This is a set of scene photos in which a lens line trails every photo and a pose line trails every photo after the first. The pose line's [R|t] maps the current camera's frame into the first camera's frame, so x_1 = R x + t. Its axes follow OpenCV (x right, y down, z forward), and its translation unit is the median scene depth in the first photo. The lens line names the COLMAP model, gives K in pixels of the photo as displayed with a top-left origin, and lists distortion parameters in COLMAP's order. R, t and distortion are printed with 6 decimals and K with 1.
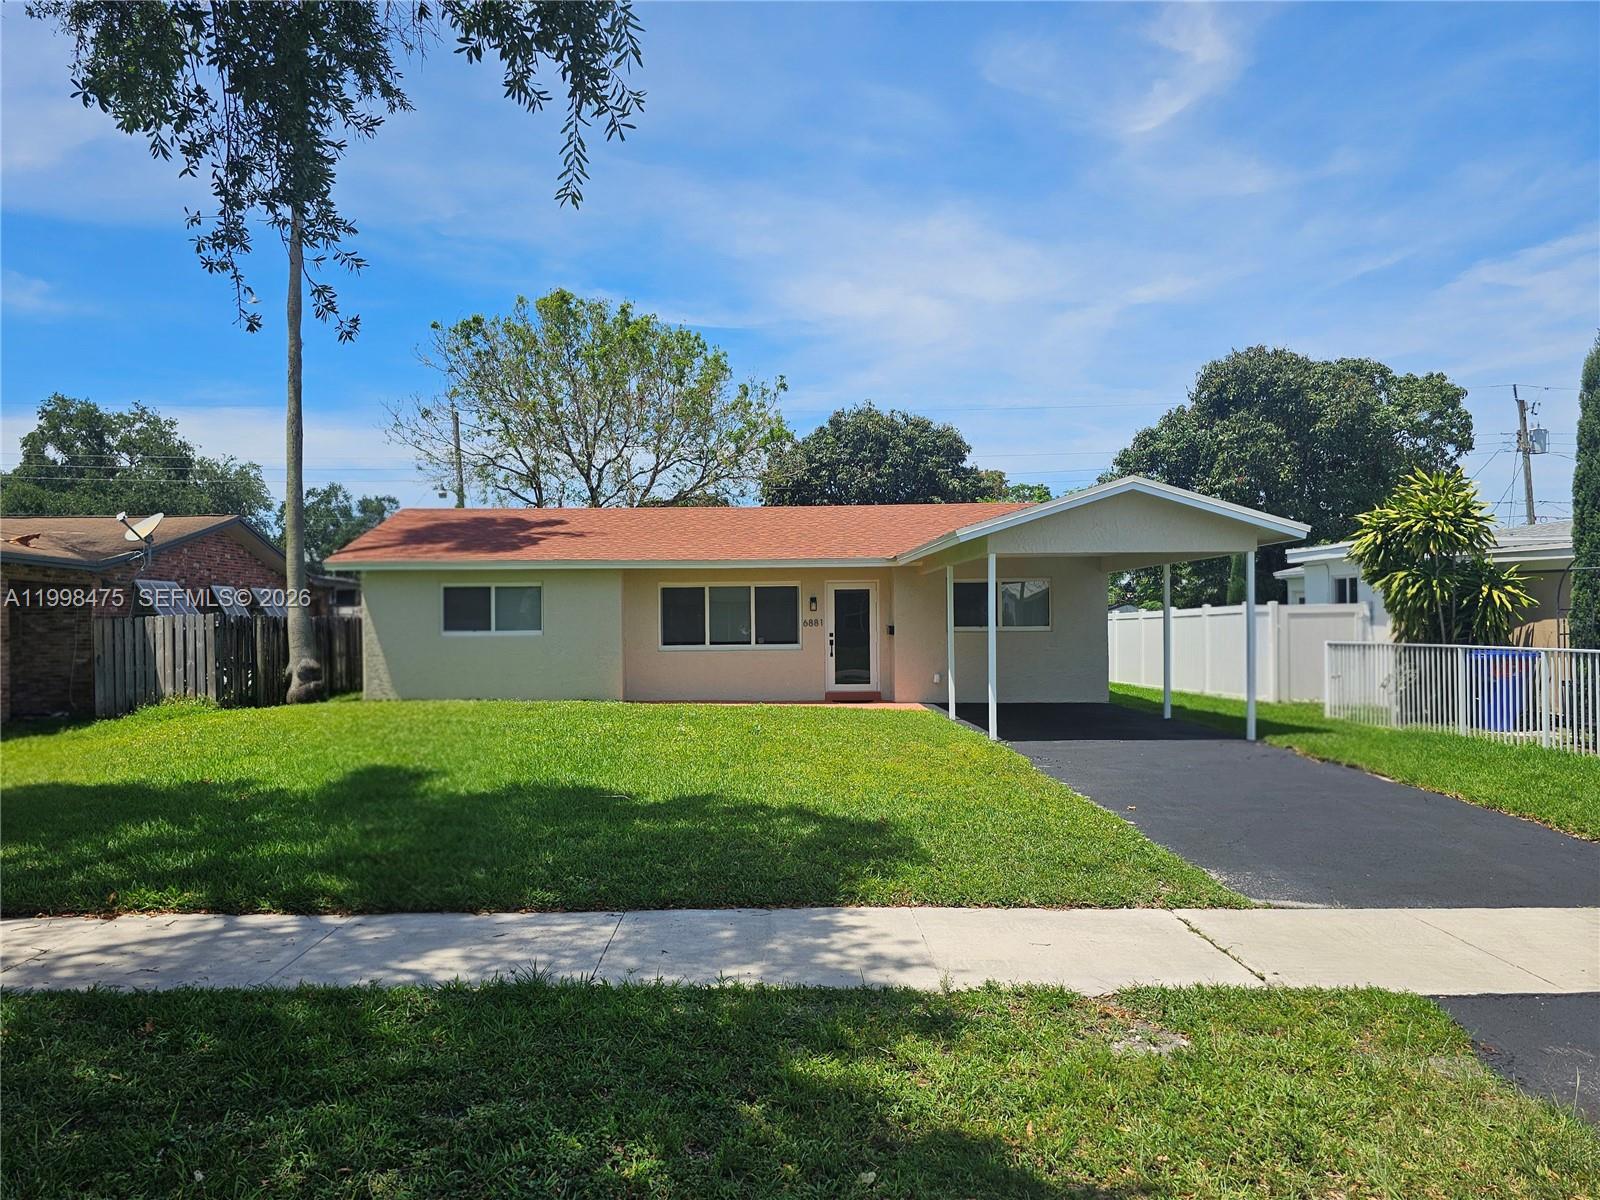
lens RADIAL K [[1113.6, 0, 800.0], [0, 1113.6, 600.0], [0, 0, 1]] dist [0.070144, -0.001359]
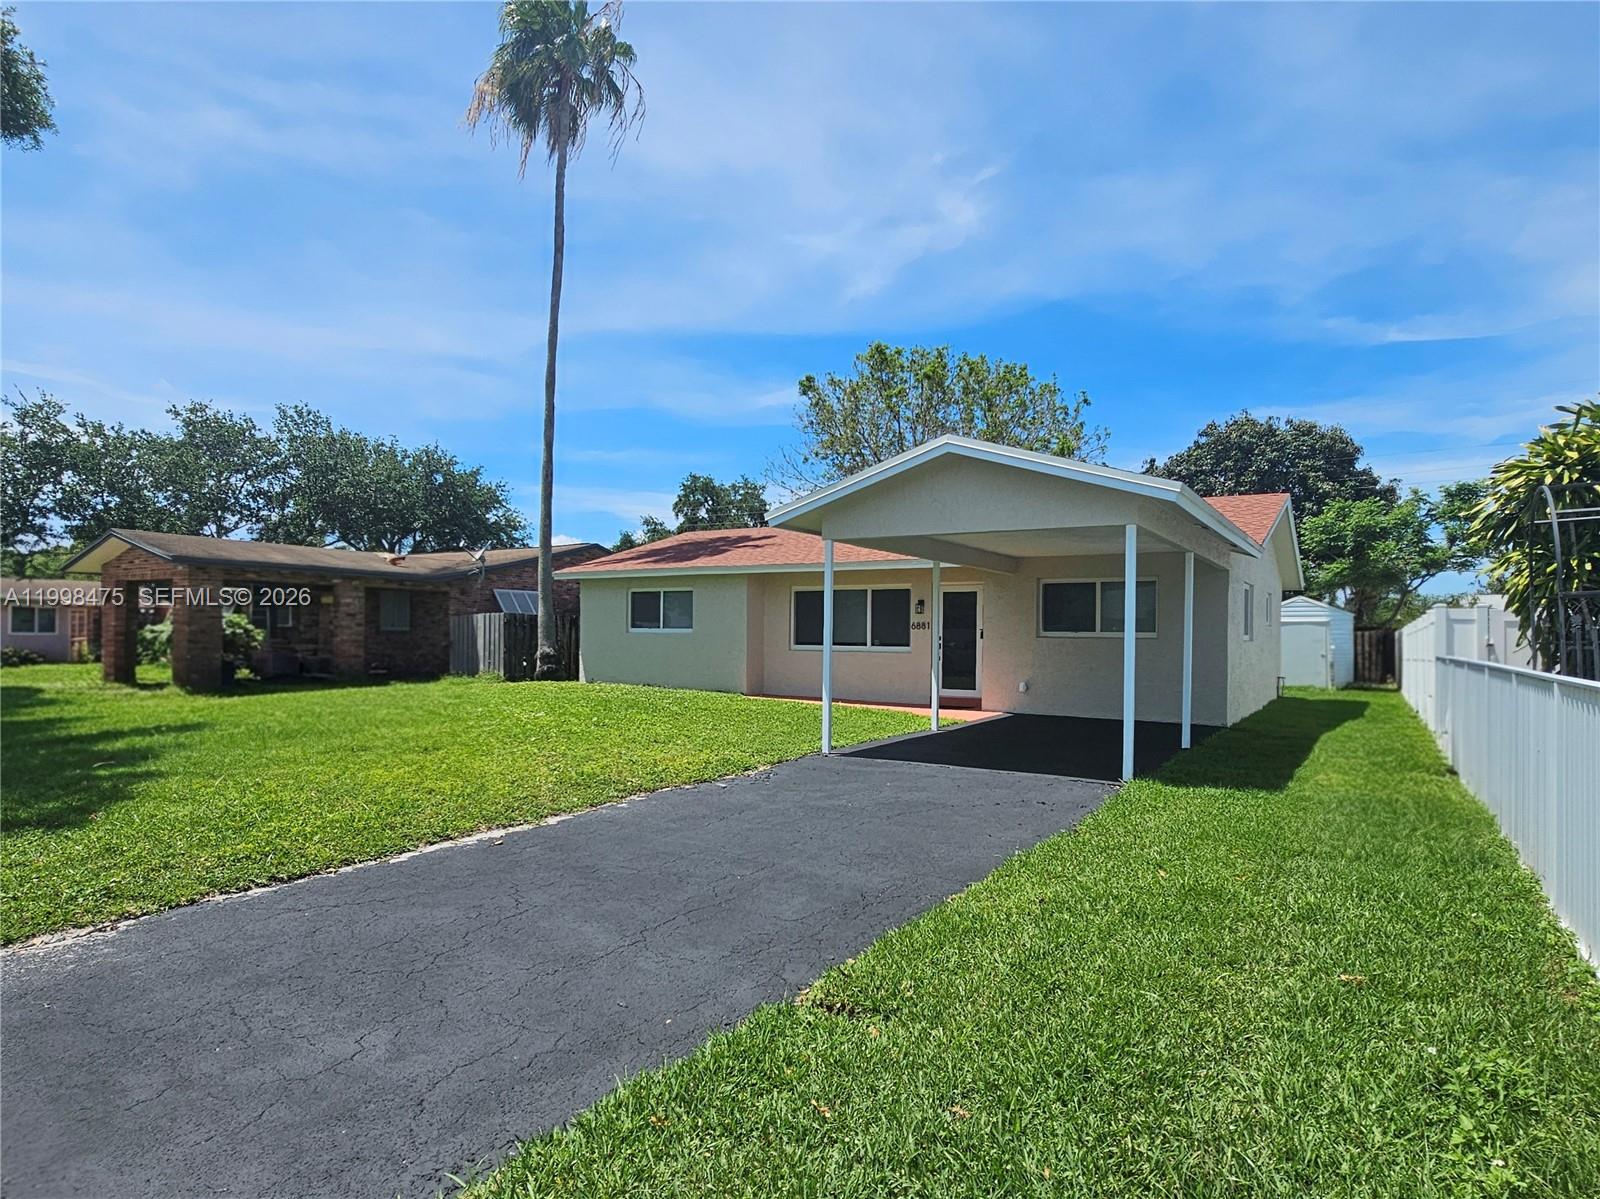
lens RADIAL K [[859.7, 0, 801.9], [0, 859.7, 619.7], [0, 0, 1]] dist [0.000563, -0.000220]
pose [[0.852777, 0.010541, -0.522169, 0.319119], [-0.003691, 0.999893, 0.014156, 0.004753], [0.522262, -0.010145, 0.852725, 0.292722]]
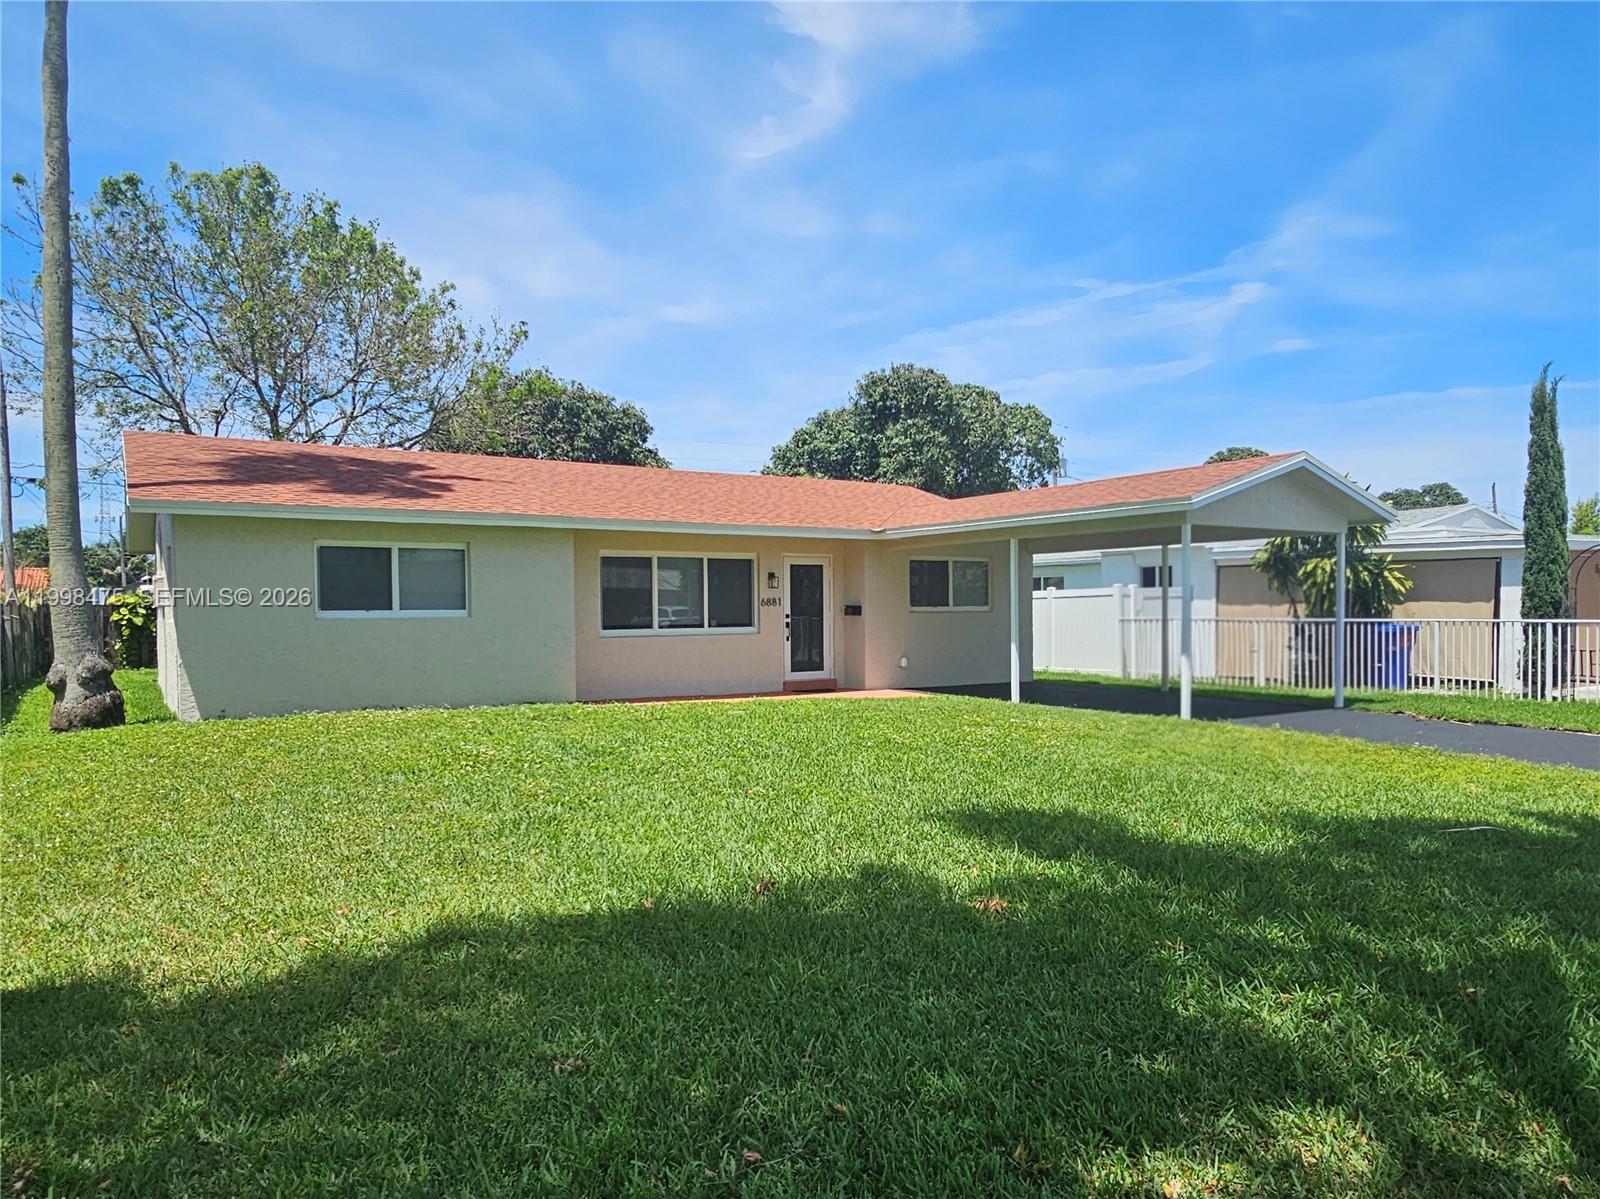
lens RADIAL K [[1014.8, 0, 789.5], [0, 1014.8, 596.1], [0, 0, 1]] dist [-0.002177, -0.003625]
pose [[0.856032, 0.008439, 0.516853, -0.380804], [-0.010295, 0.999947, 0.000725, 0.015203], [-0.516820, -0.005942, 0.856074, 0.319525]]
